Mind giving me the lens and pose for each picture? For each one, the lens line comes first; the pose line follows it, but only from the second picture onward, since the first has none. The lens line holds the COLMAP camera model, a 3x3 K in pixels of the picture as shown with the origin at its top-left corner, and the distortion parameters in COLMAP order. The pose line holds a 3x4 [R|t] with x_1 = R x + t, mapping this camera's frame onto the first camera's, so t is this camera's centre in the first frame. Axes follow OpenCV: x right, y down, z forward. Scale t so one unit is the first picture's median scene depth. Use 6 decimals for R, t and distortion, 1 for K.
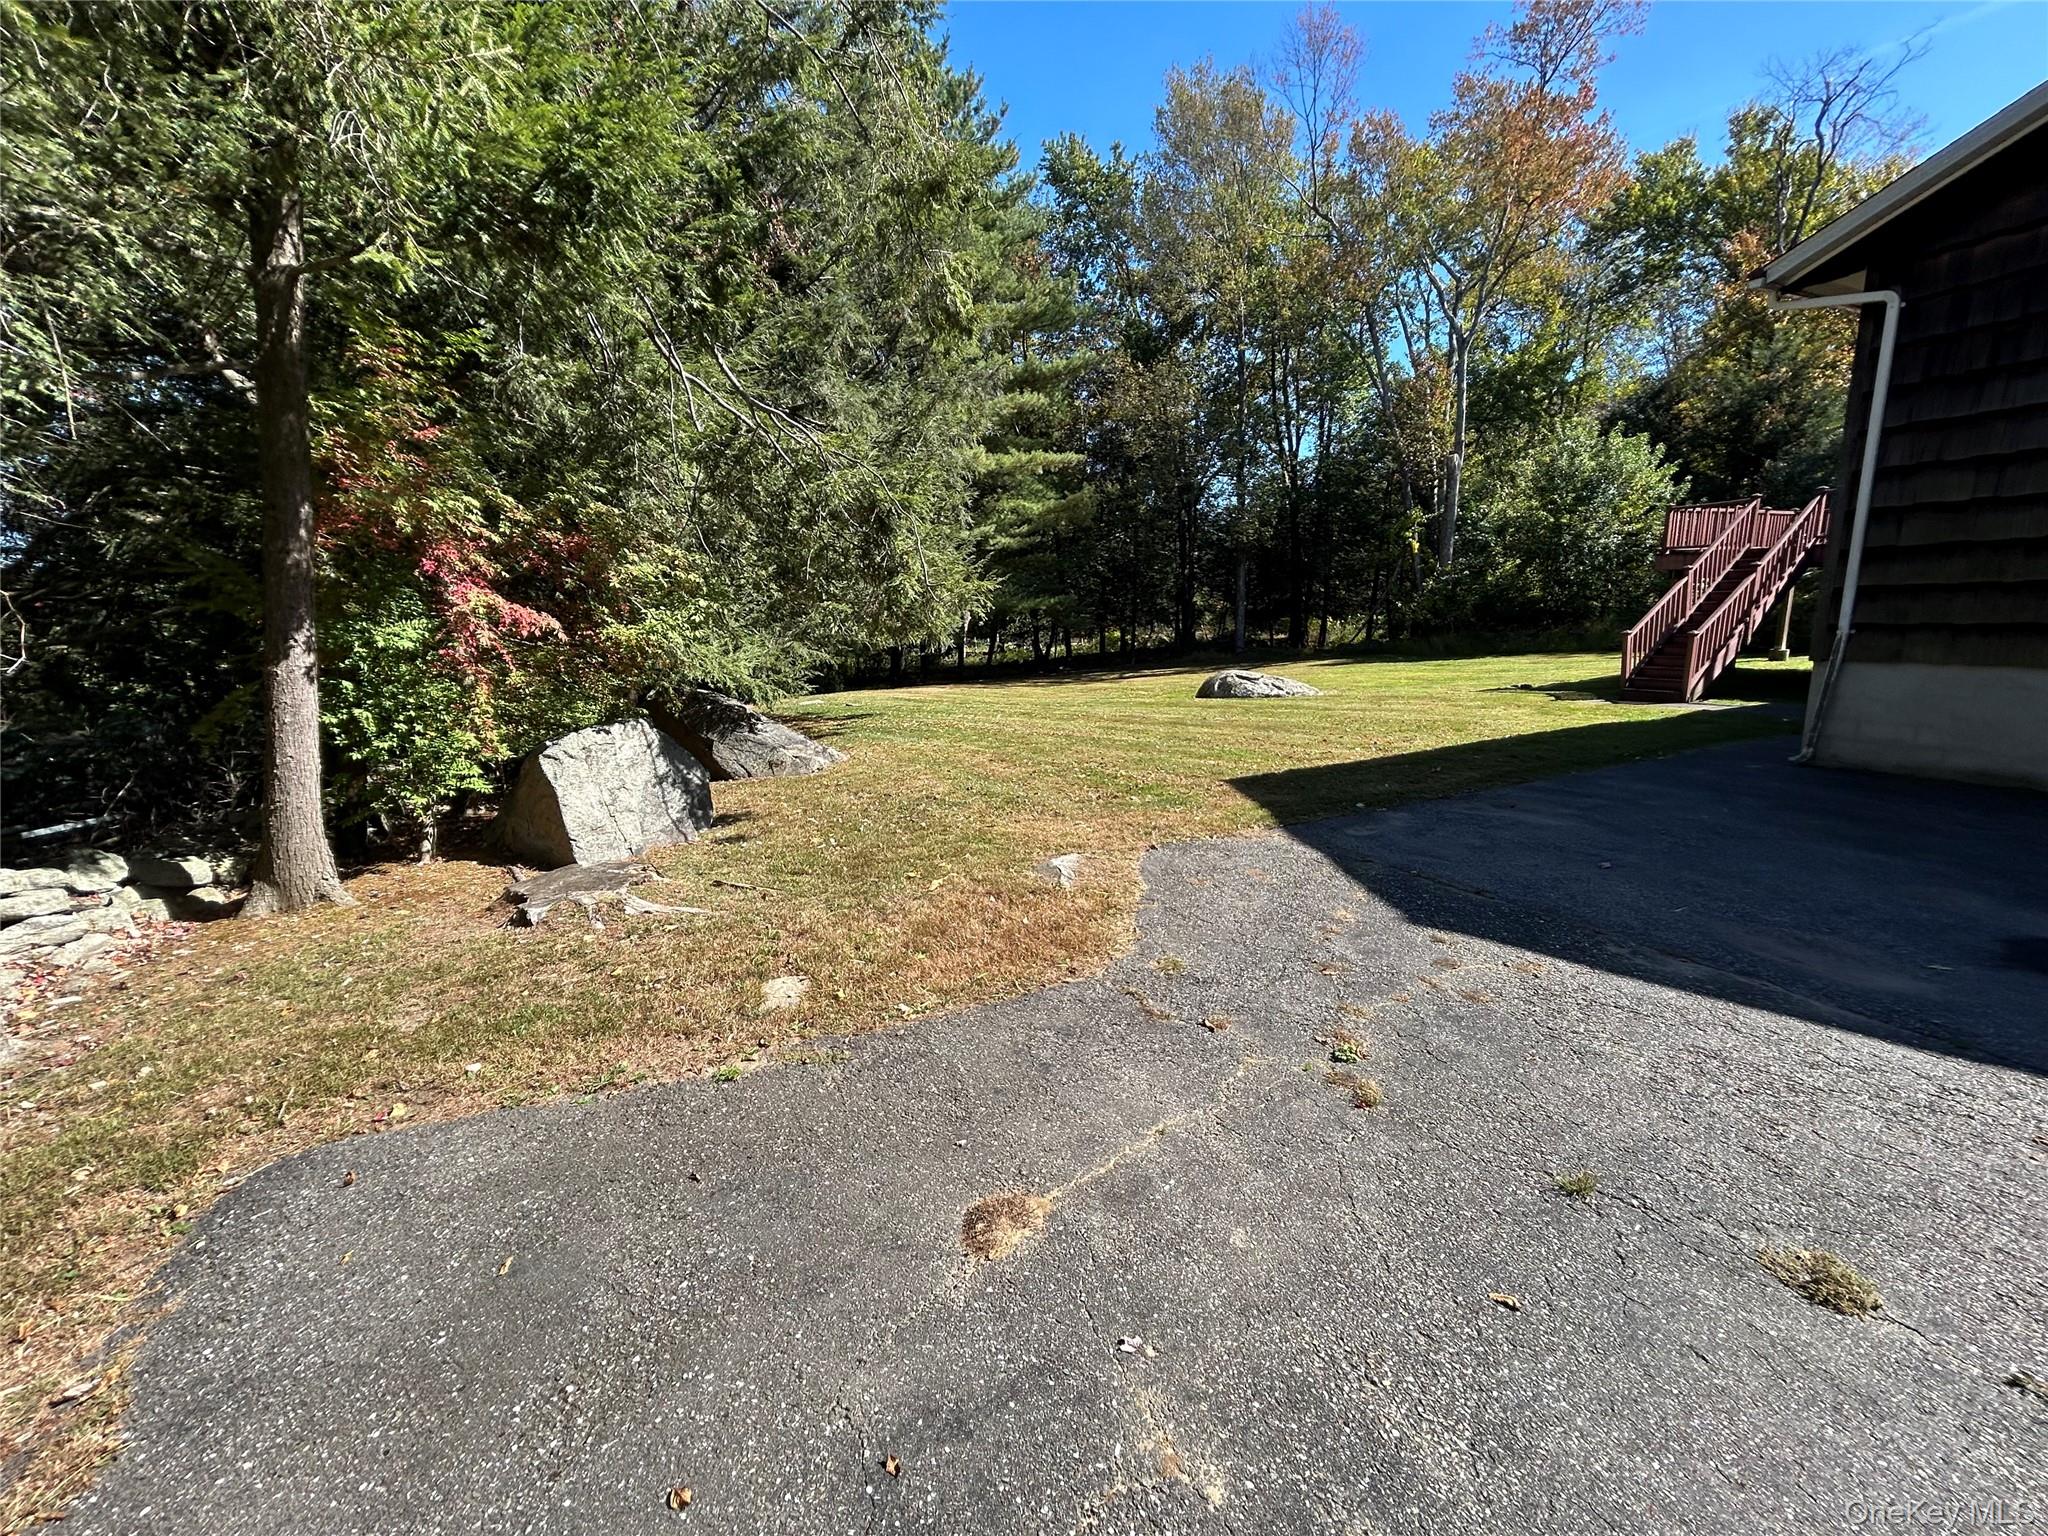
lens RADIAL K [[836.3, 0, 1008.1], [0, 836.3, 778.7], [0, 0, 1]] dist [-0.000056, 0.000119]
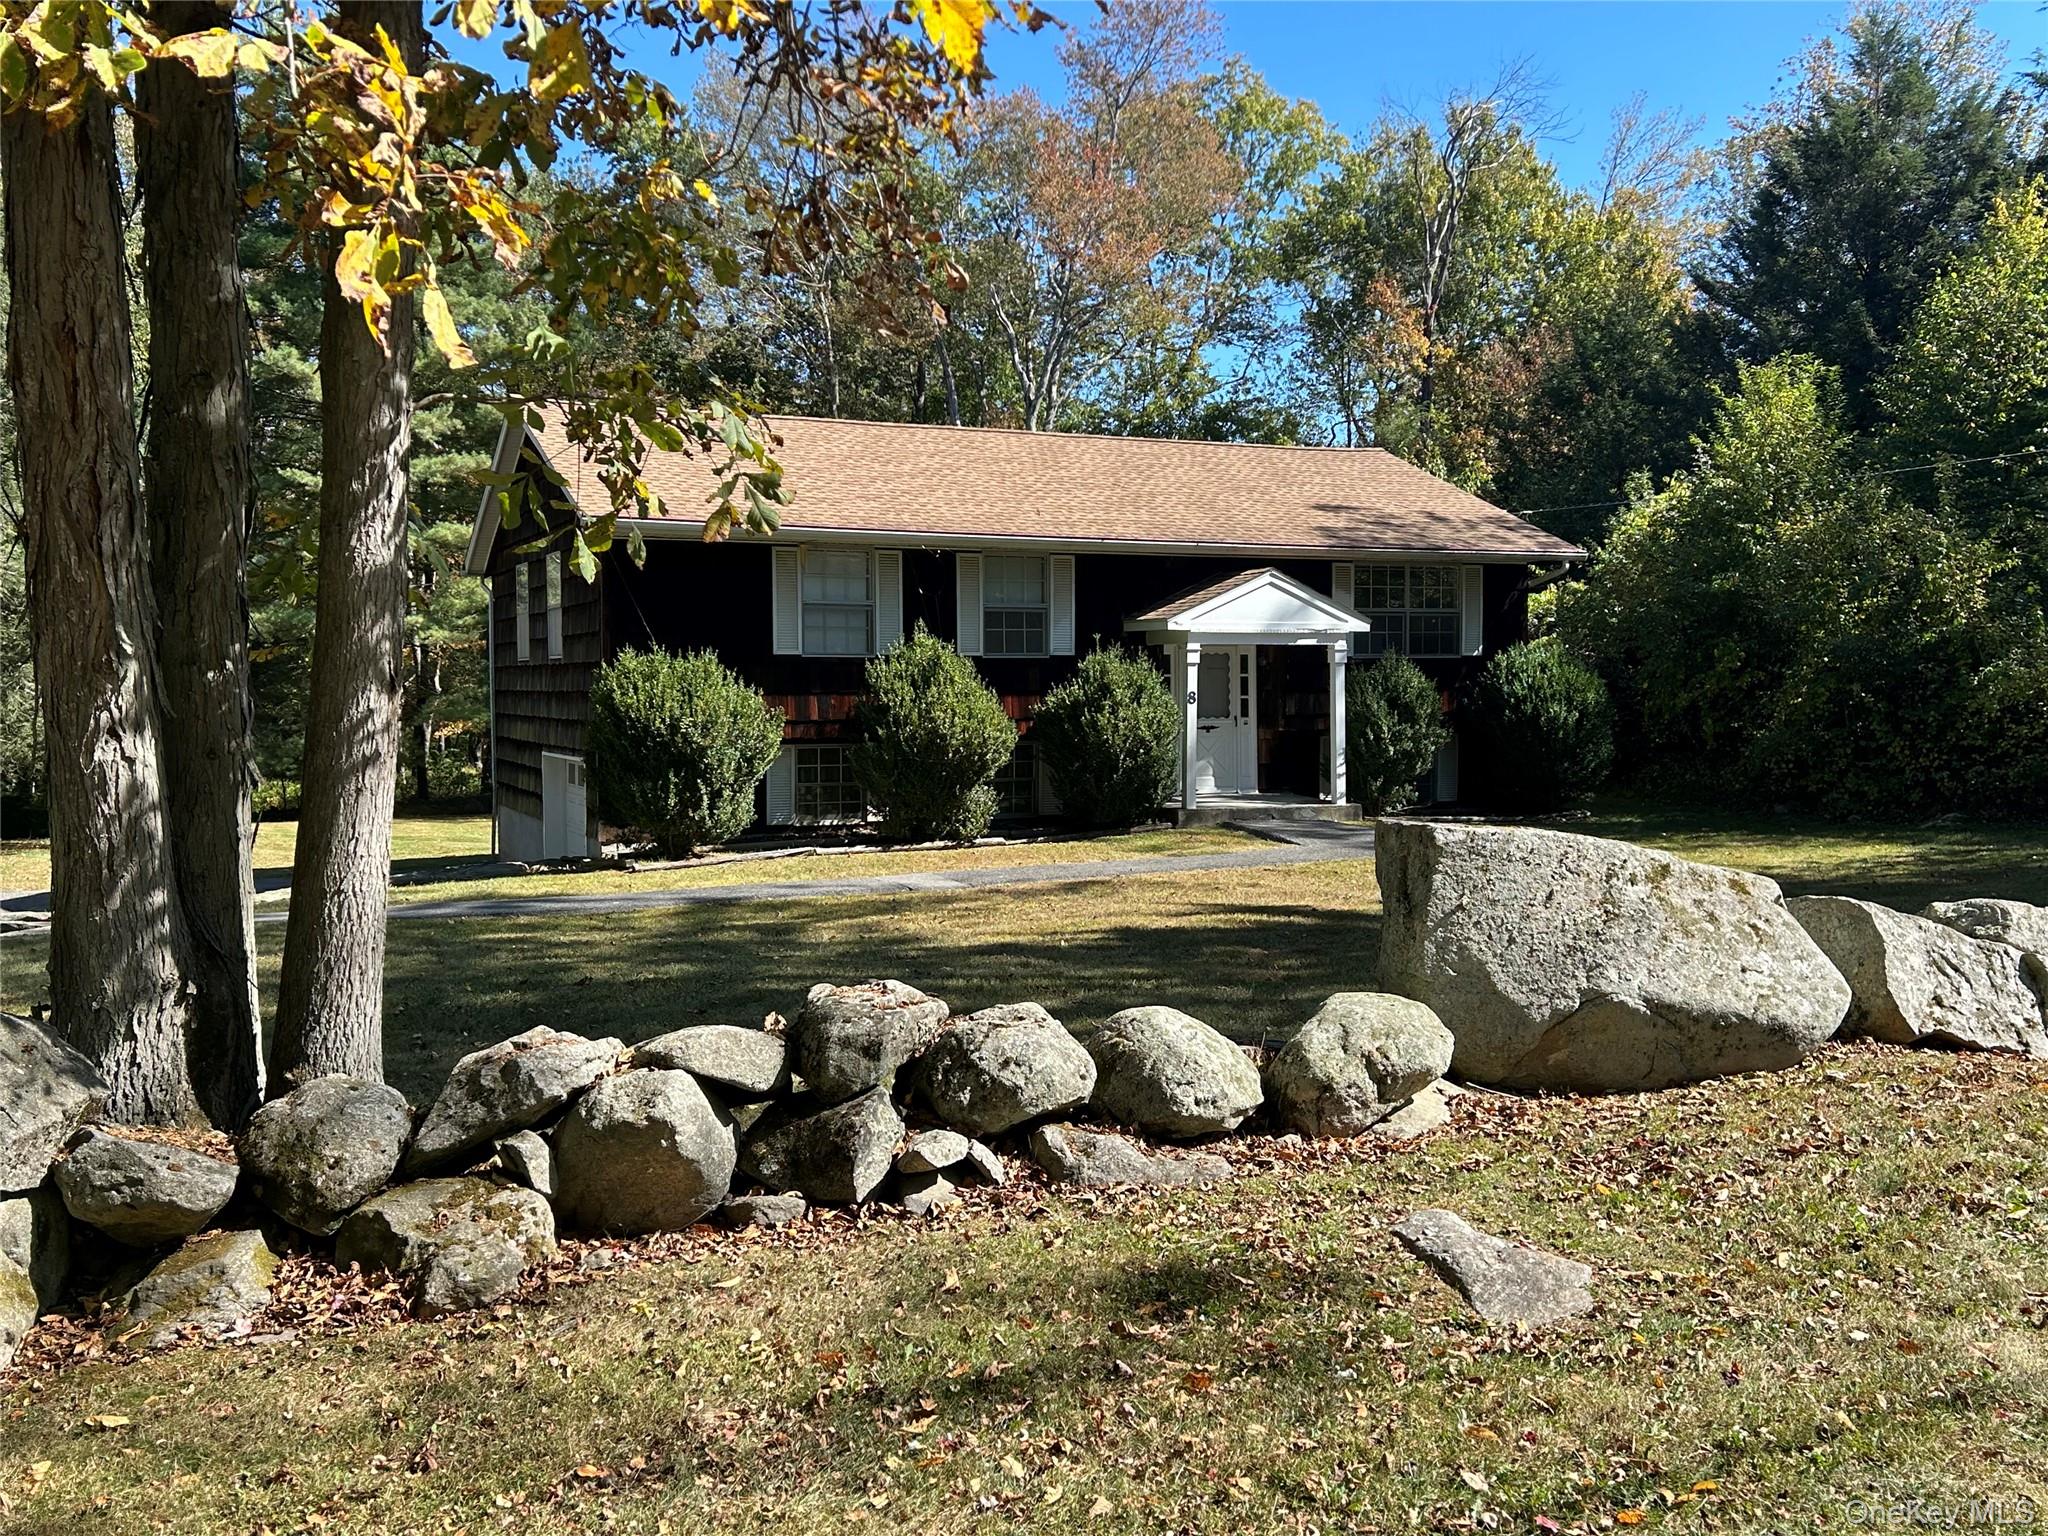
lens RADIAL K [[1834.6, 0, 1024.0], [0, 1834.6, 768.0], [0, 0, 1]] dist [0.006066, 0.003155]
pose [[0.999767, 0.021515, 0.001481, 0.753063], [-0.021059, 0.988750, -0.148090, 0.111155], [-0.004651, 0.148024, 0.988973, -0.948922]]
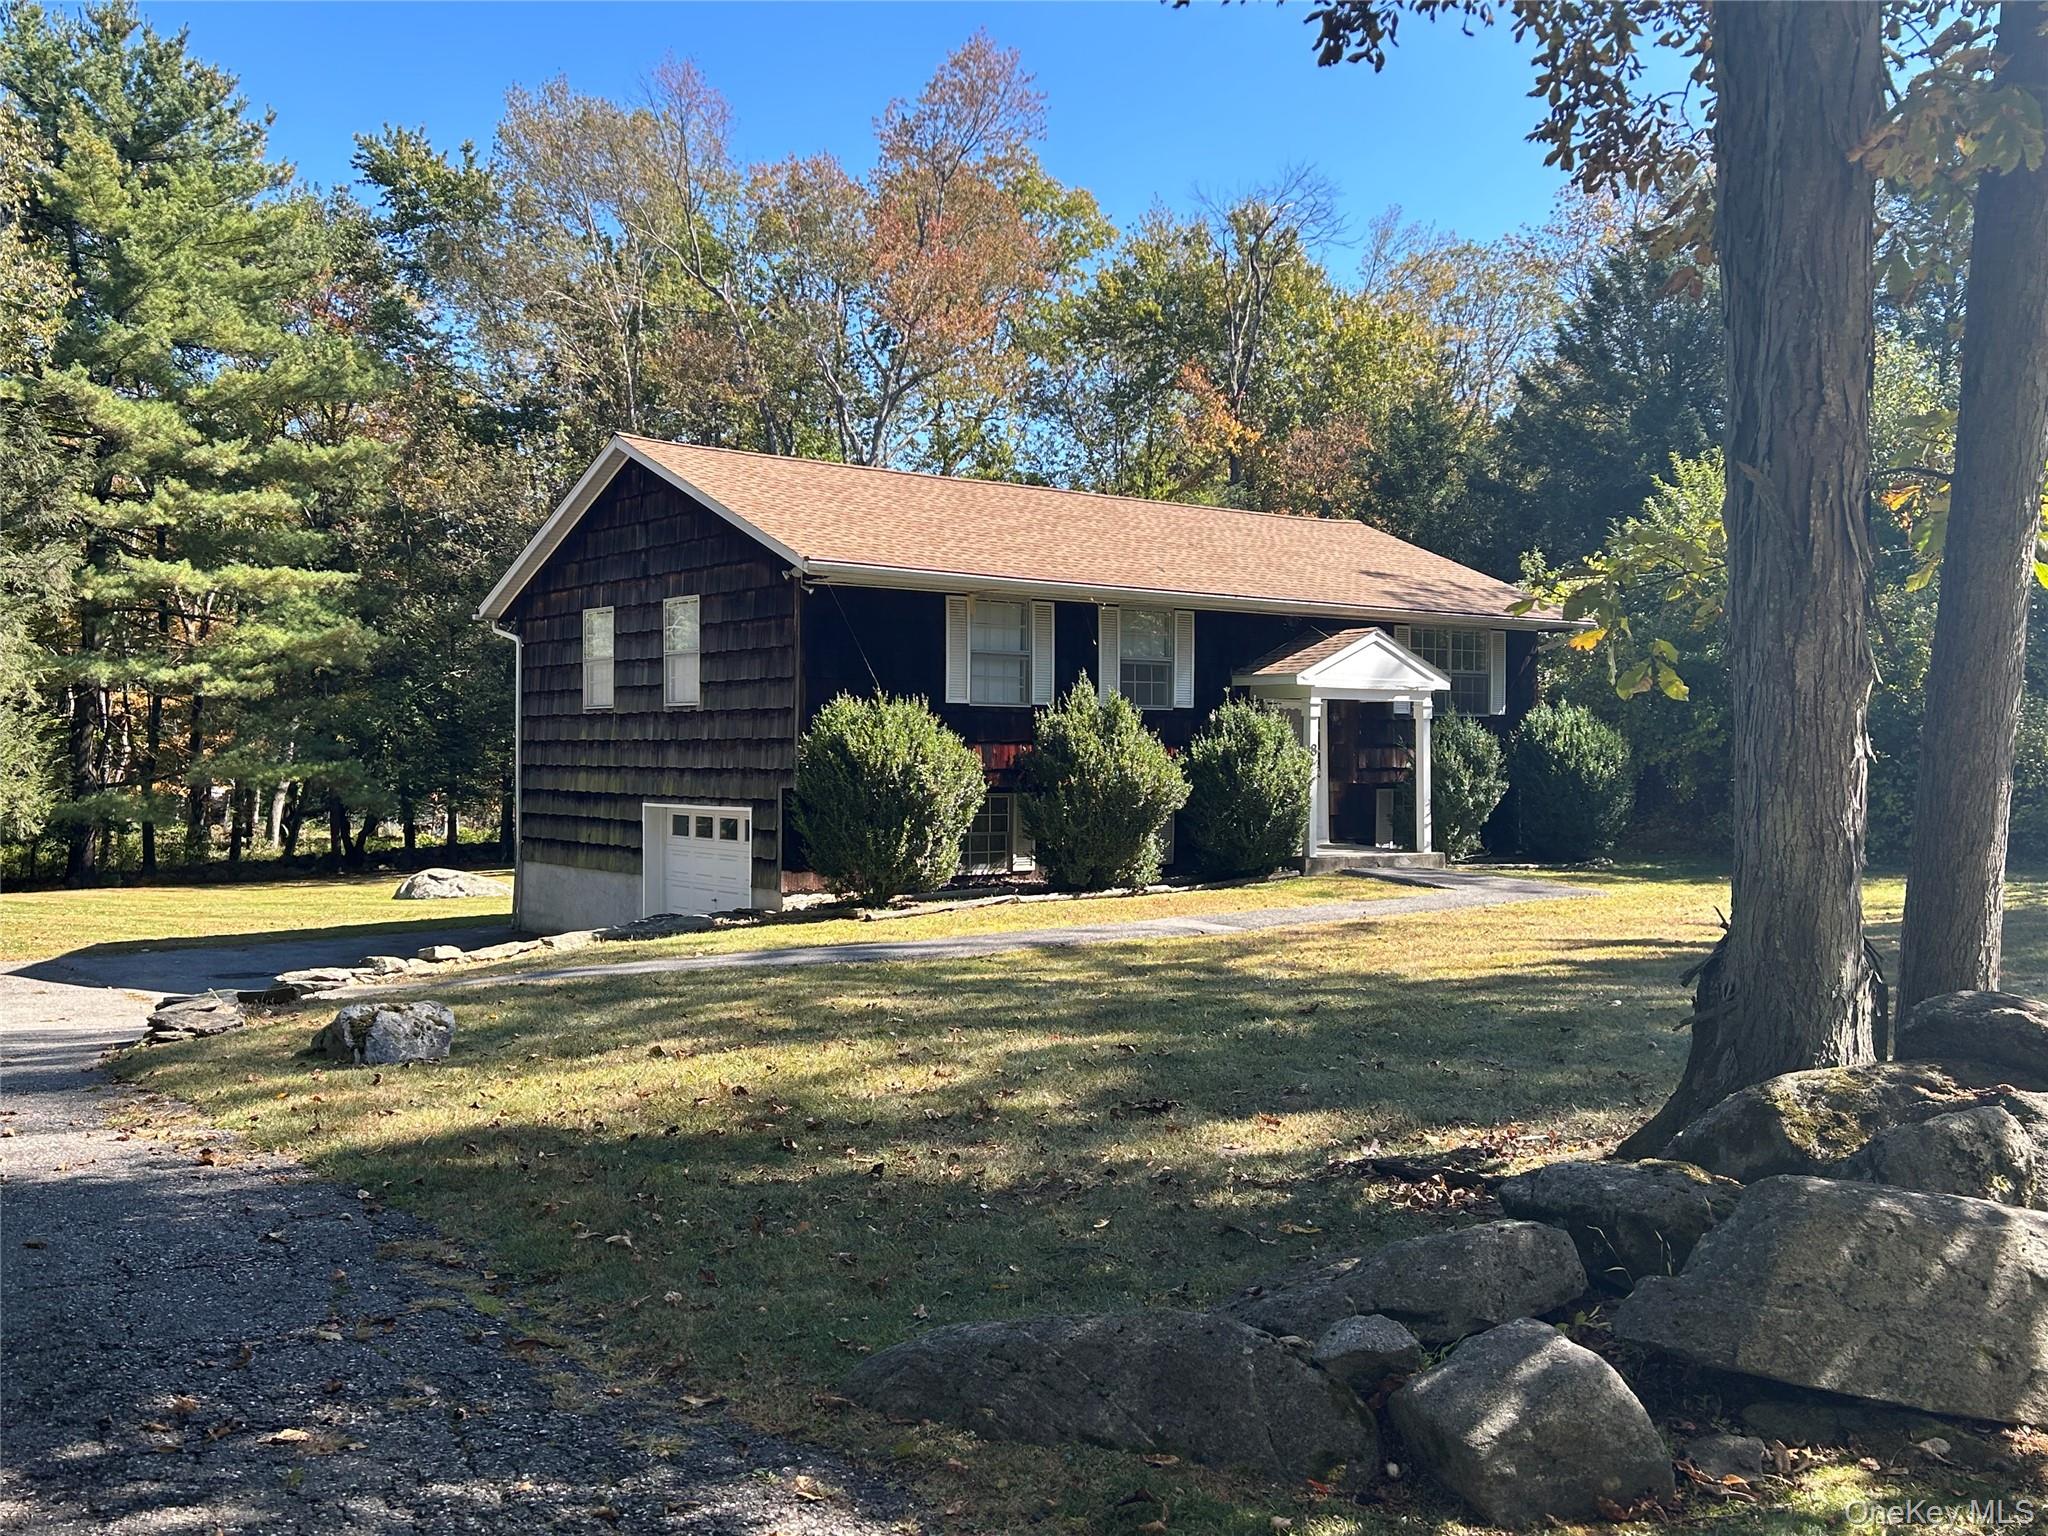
lens RADIAL K [[1834.6, 0, 1024.0], [0, 1834.6, 768.0], [0, 0, 1]] dist [0.006066, 0.003155]
pose [[0.970423, 0.028131, 0.239768, 0.403015], [0.017955, 0.982027, -0.187887, 0.127131], [-0.240744, 0.186635, 0.952476, -0.910752]]
